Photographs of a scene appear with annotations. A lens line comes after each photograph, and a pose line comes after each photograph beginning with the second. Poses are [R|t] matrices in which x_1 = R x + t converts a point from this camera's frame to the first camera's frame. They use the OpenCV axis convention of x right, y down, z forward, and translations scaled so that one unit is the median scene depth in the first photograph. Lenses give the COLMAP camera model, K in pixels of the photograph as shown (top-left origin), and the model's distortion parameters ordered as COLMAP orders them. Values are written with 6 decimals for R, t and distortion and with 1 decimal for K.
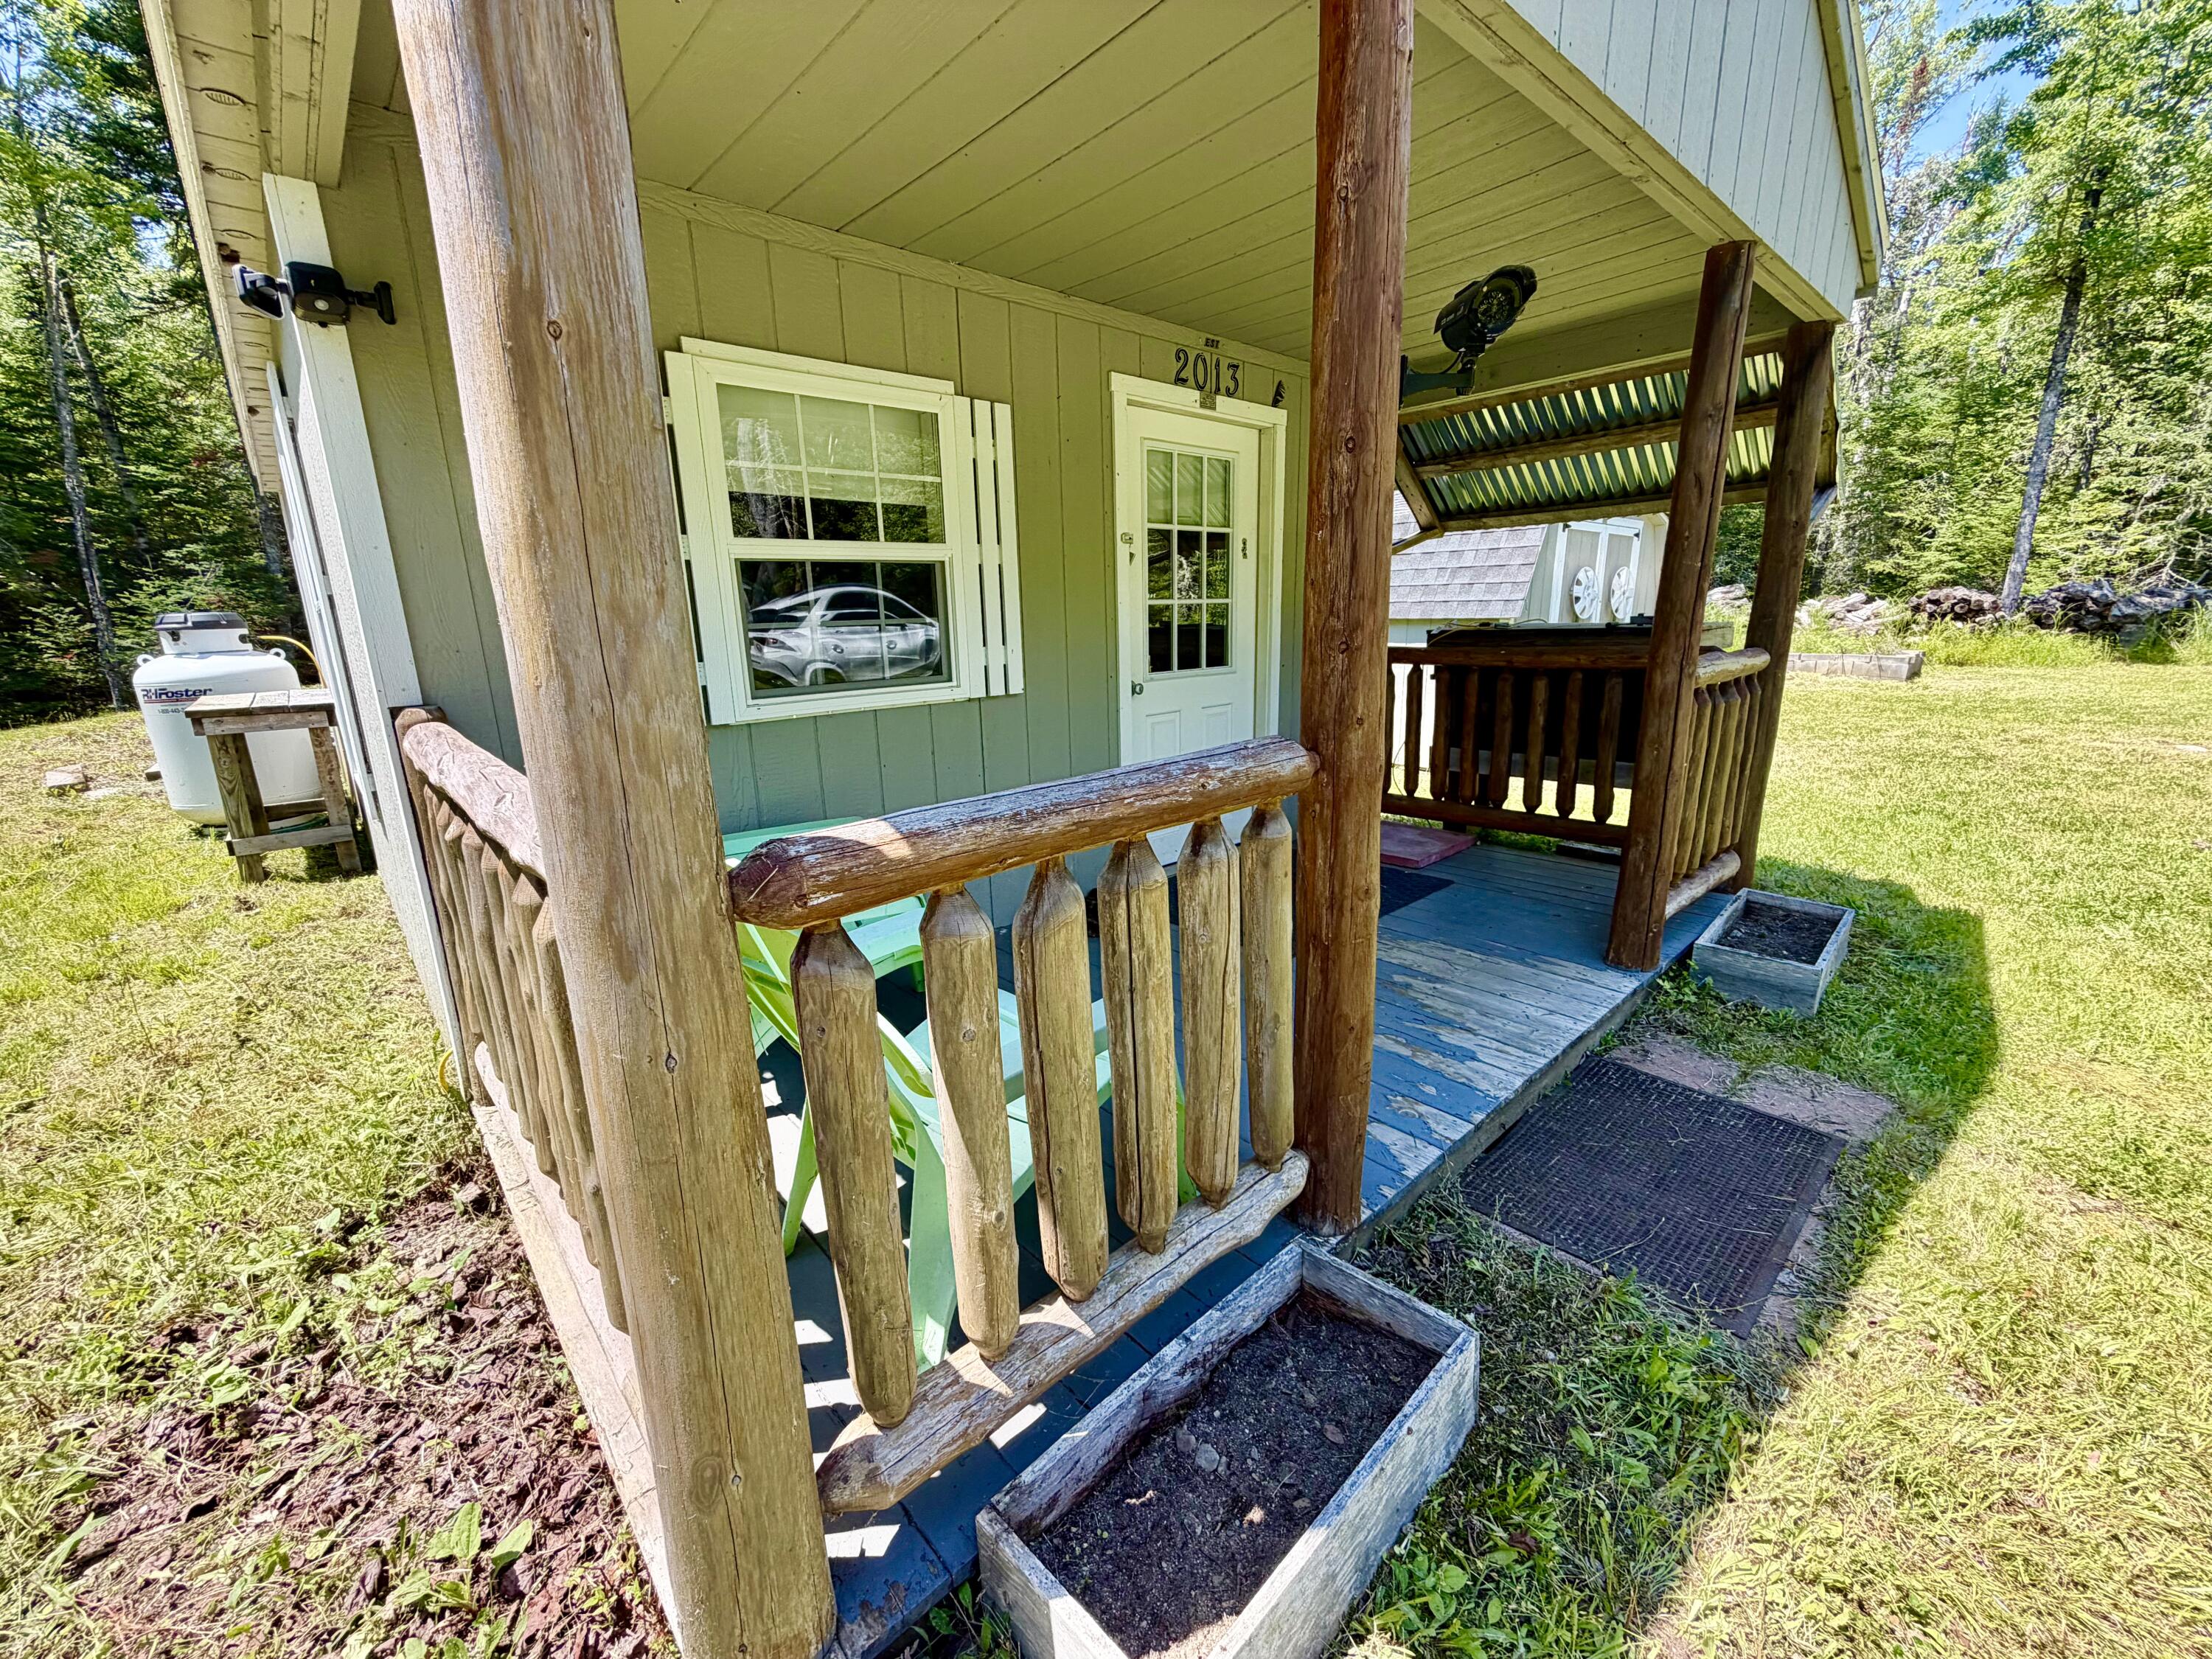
lens RADIAL K [[885.9, 0, 1083.9], [0, 885.9, 833.5], [0, 0, 1]] dist [0.001046, -0.000309]
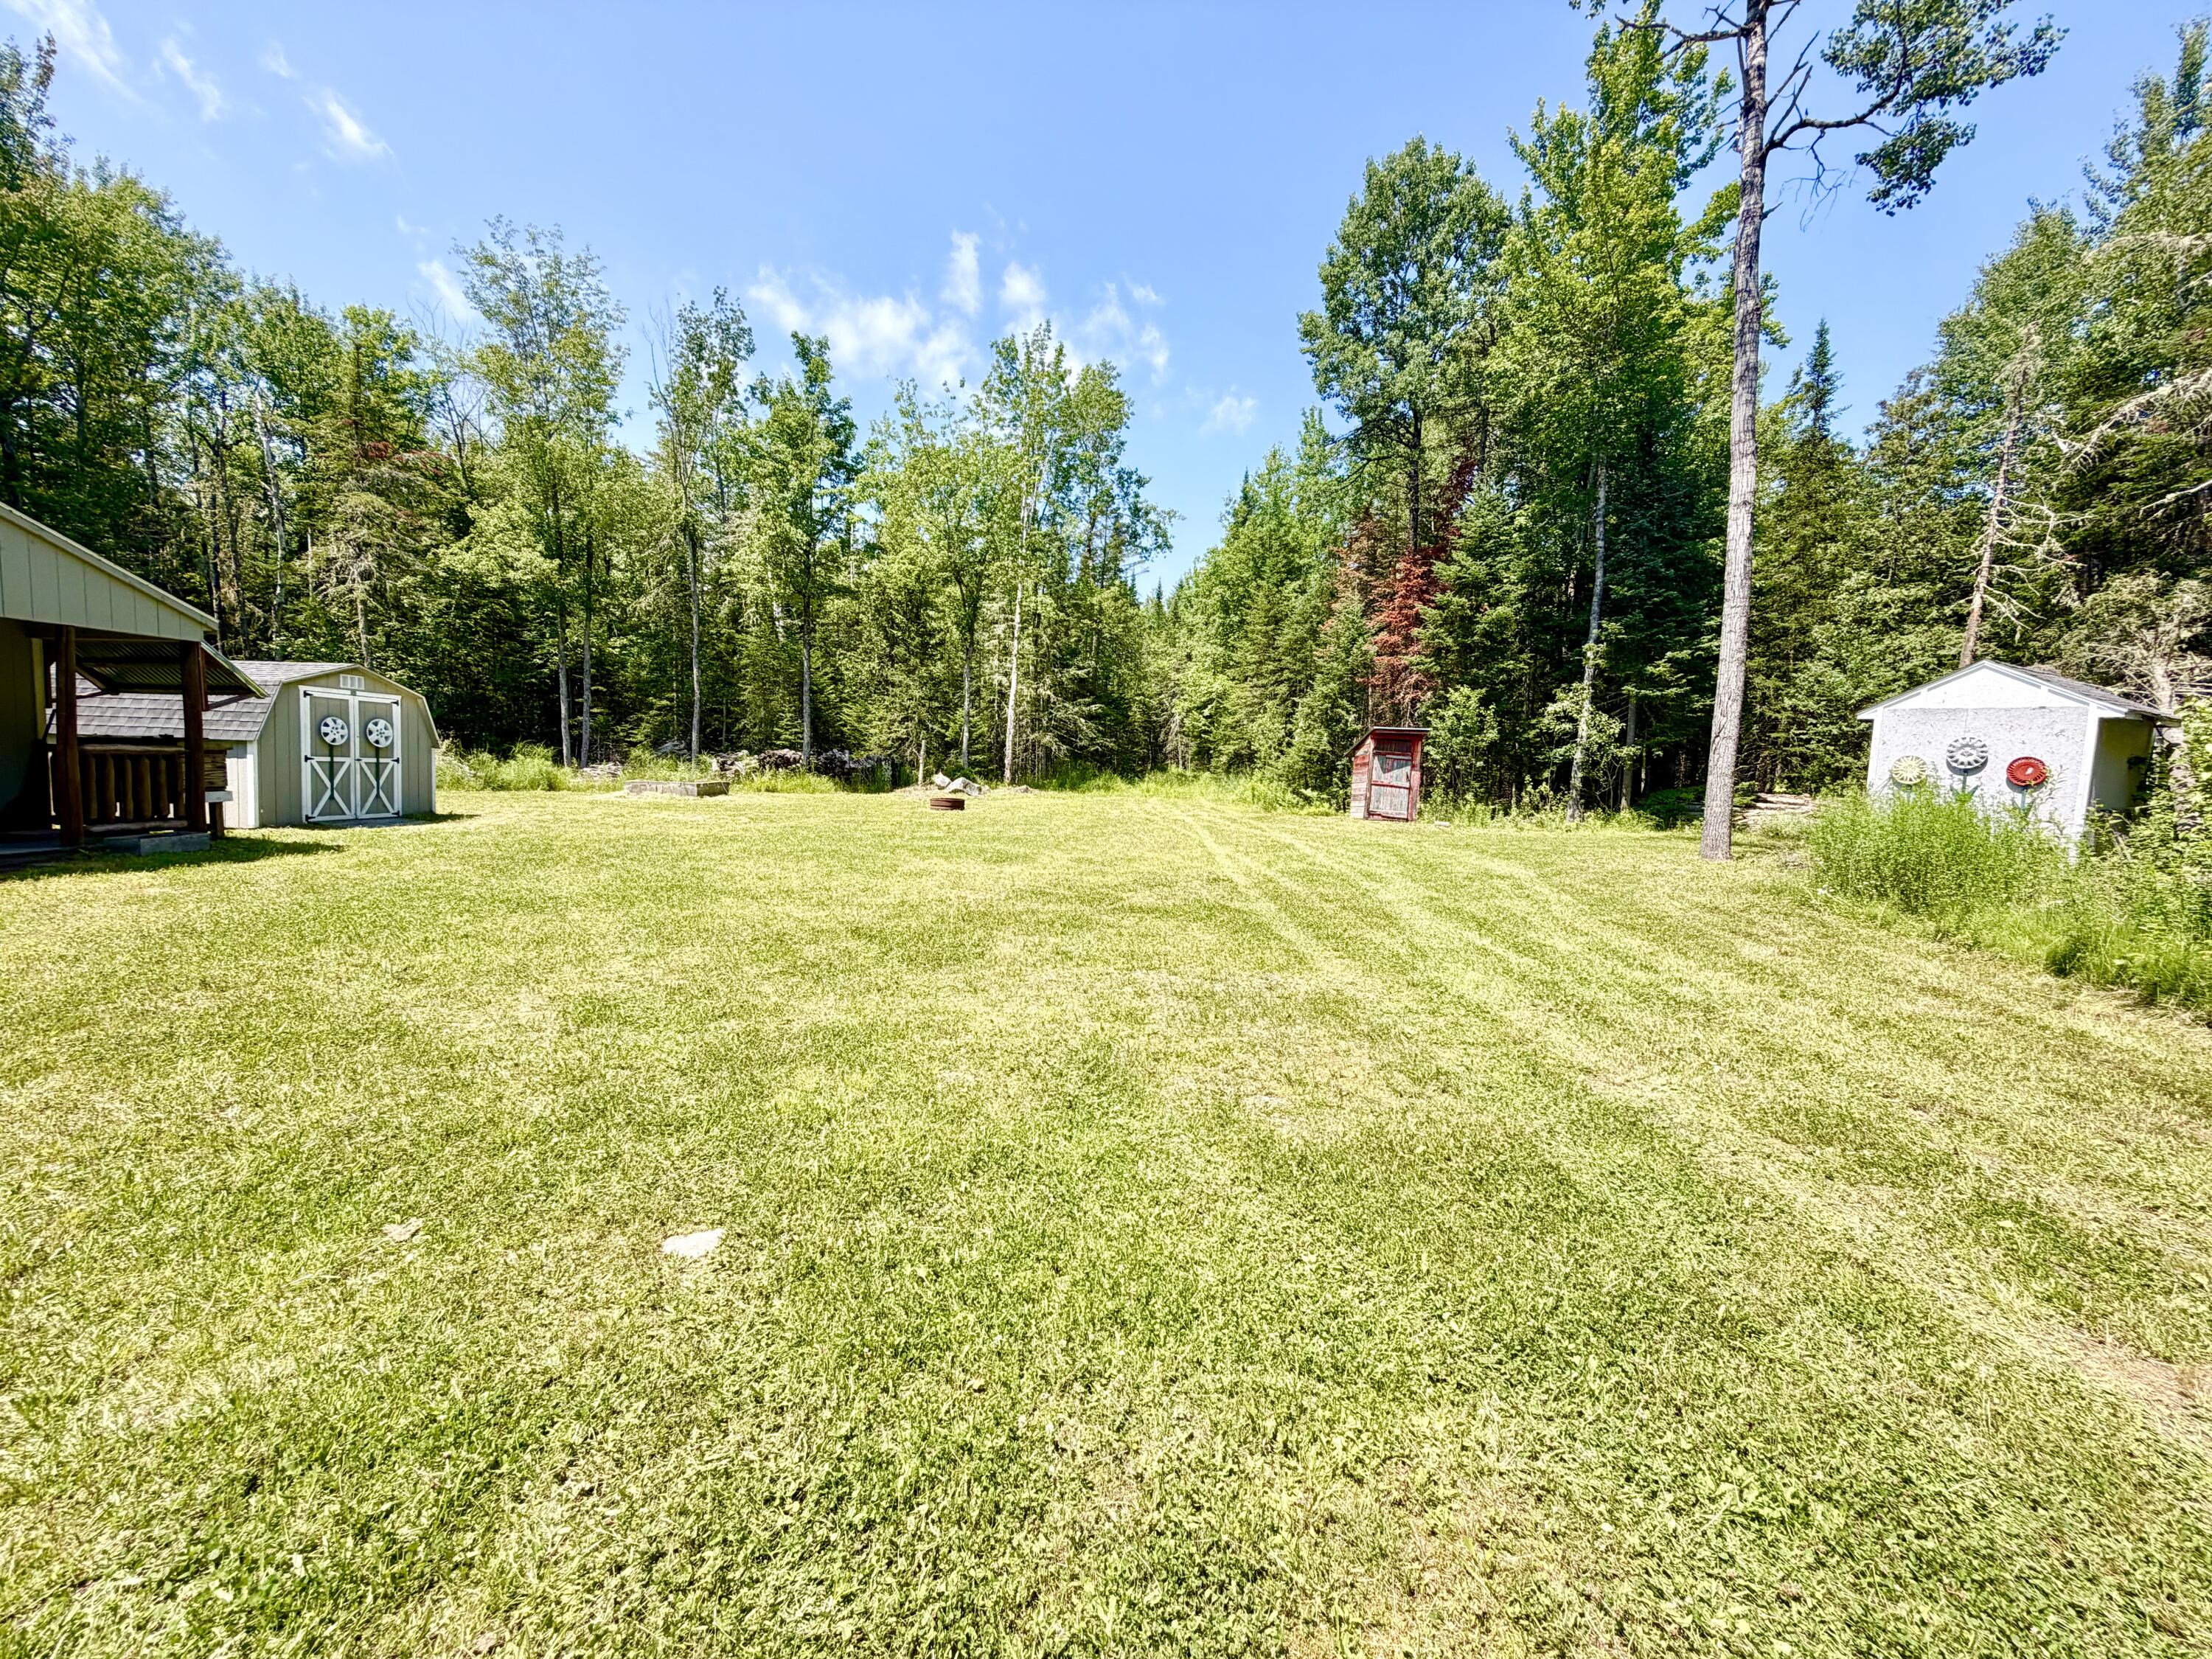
lens RADIAL K [[885.9, 0, 1100.5], [0, 885.9, 826.5], [0, 0, 1]] dist [0.001046, -0.000309]
pose [[0.687754, -0.007692, 0.725903, 0.628116], [0.130346, 0.985001, -0.113058, 0.651352], [-0.714145, 0.172375, 0.678442, -2.594782]]
